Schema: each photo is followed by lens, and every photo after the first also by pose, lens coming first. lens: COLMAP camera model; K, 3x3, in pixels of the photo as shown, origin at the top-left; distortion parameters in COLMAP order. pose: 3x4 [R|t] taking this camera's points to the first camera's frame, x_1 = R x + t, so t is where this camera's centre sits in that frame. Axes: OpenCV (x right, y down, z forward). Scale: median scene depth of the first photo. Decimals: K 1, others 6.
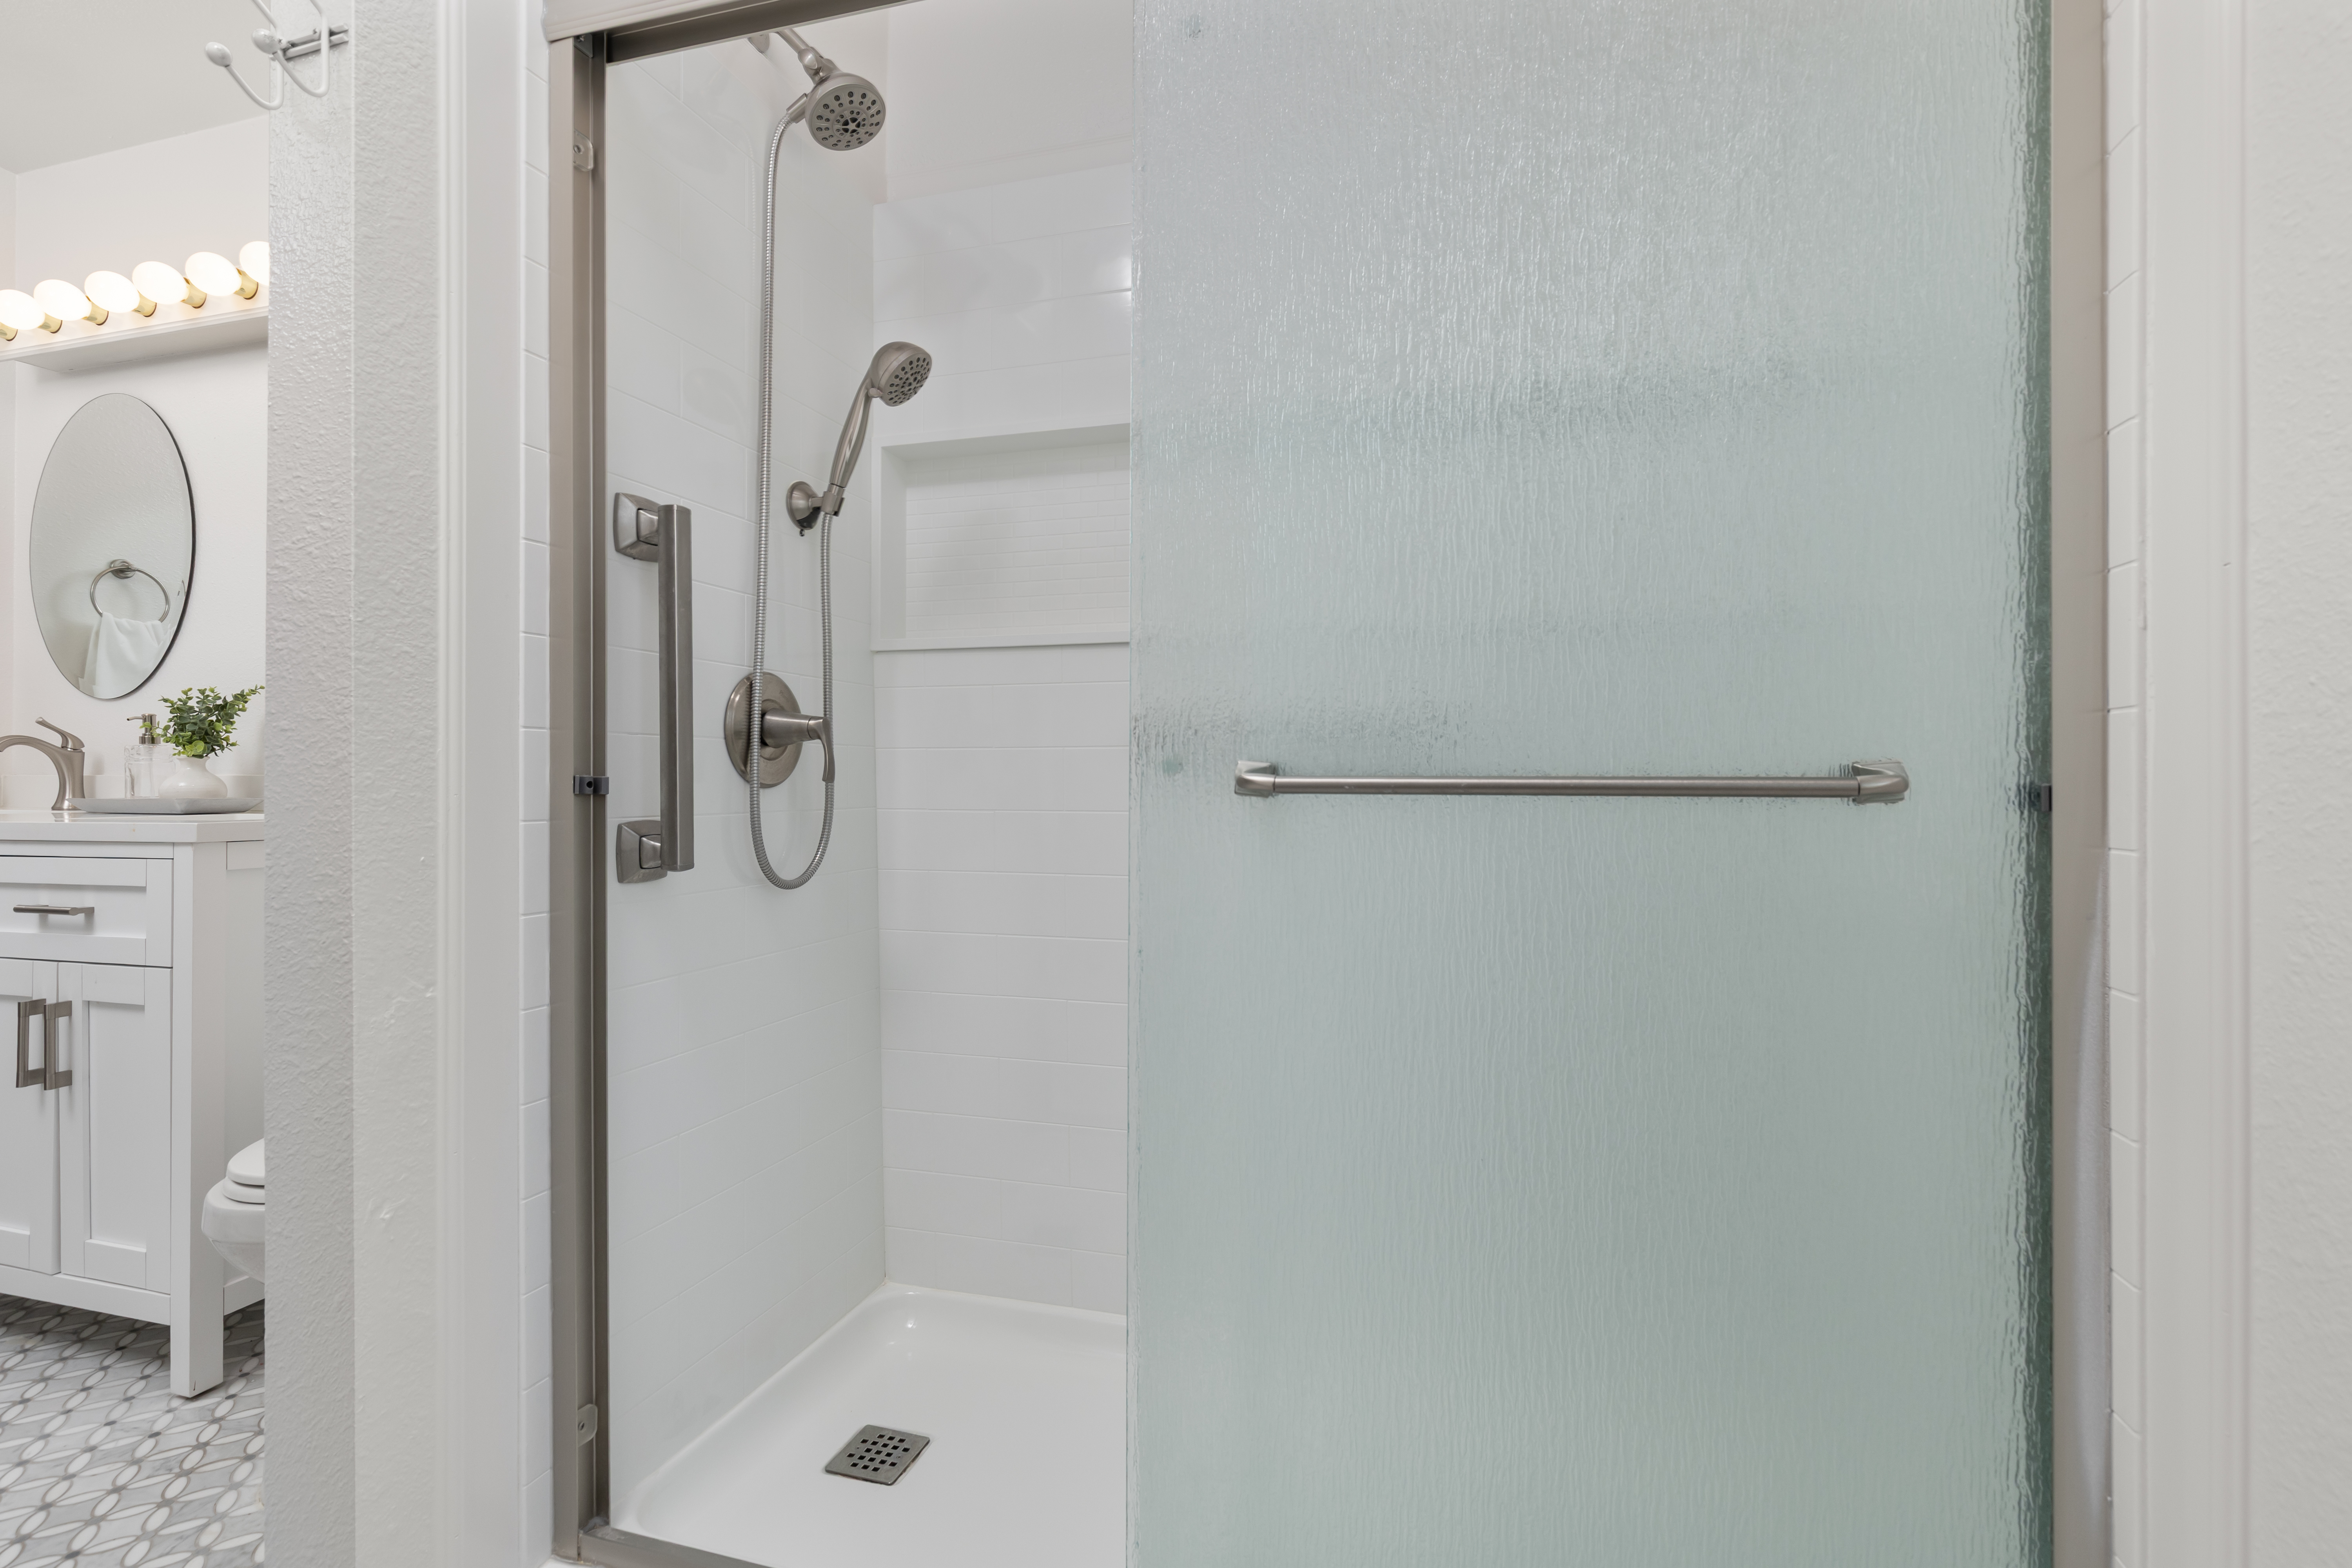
lens RADIAL K [[1079.4, 0, 1179.3], [0, 1079.4, 782.3], [0, 0, 1]] dist [0.005557, -0.000816]
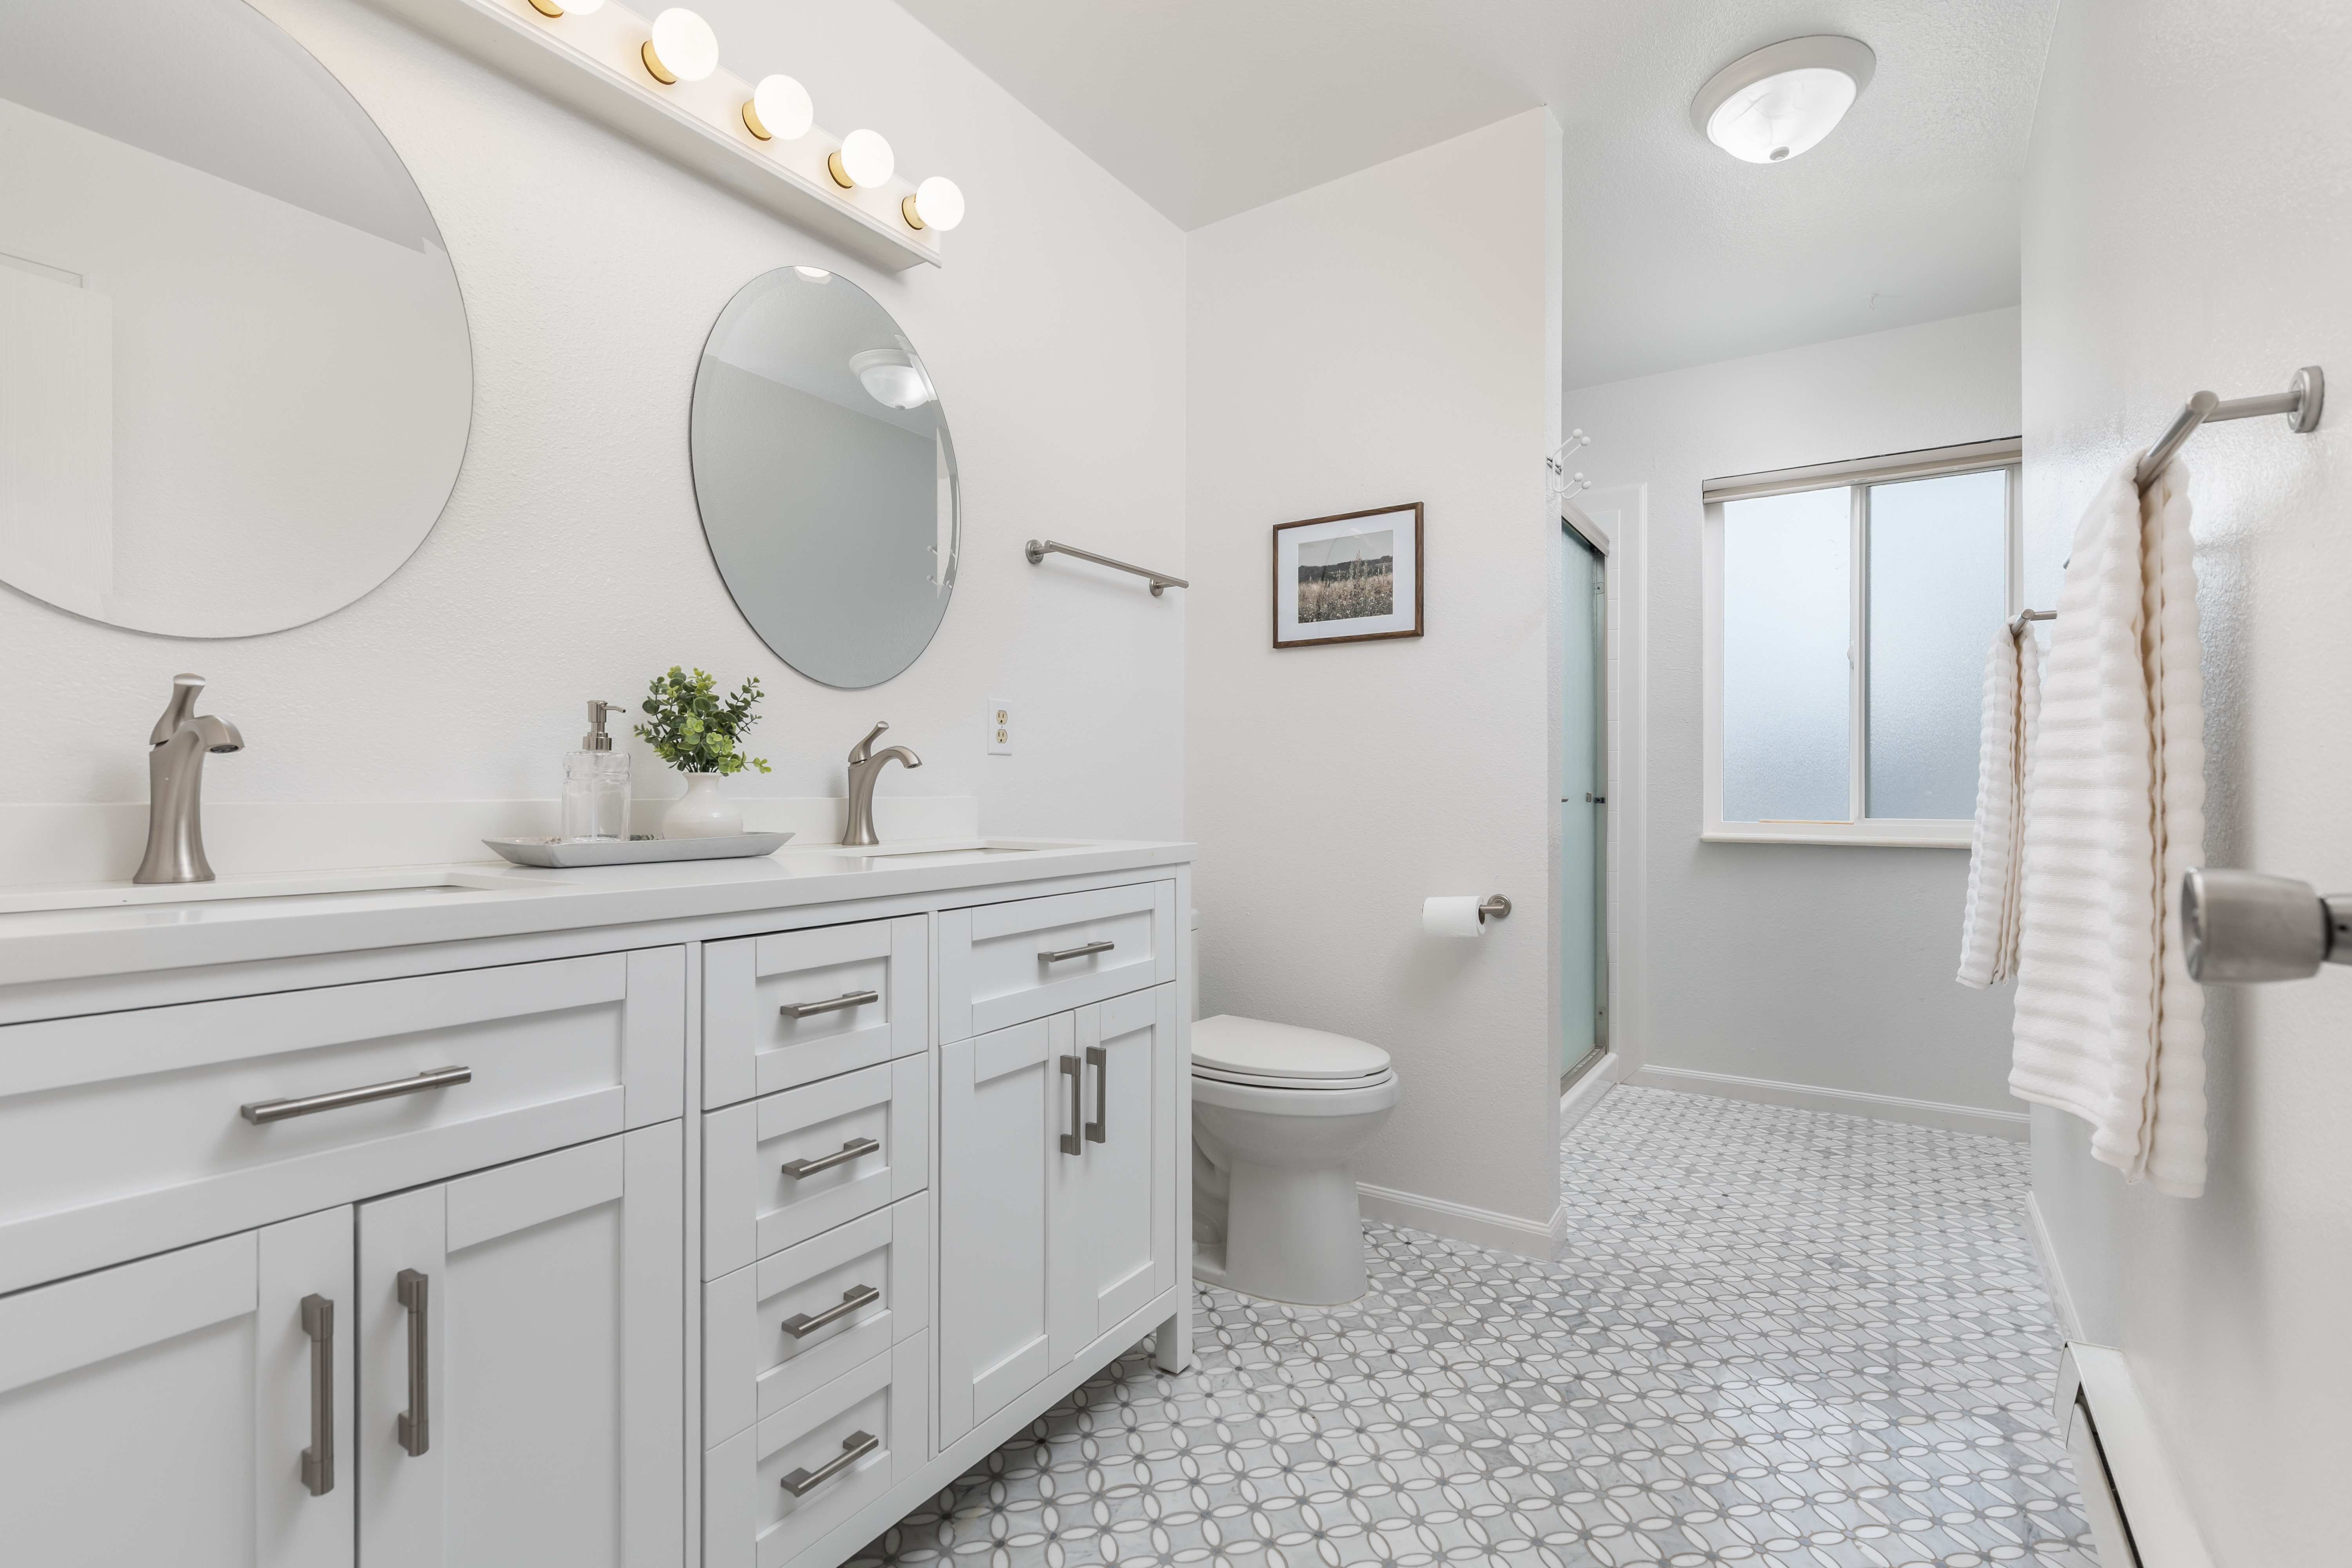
lens RADIAL K [[1079.4, 0, 1180.8], [0, 1079.4, 788.1], [0, 0, 1]] dist [0.005557, -0.000816]
pose [[0.279174, 0.001227, 0.960240, -1.878705], [-0.001078, 0.999999, -0.000964, -0.017827], [-0.960240, -0.000766, 0.279175, 0.667631]]
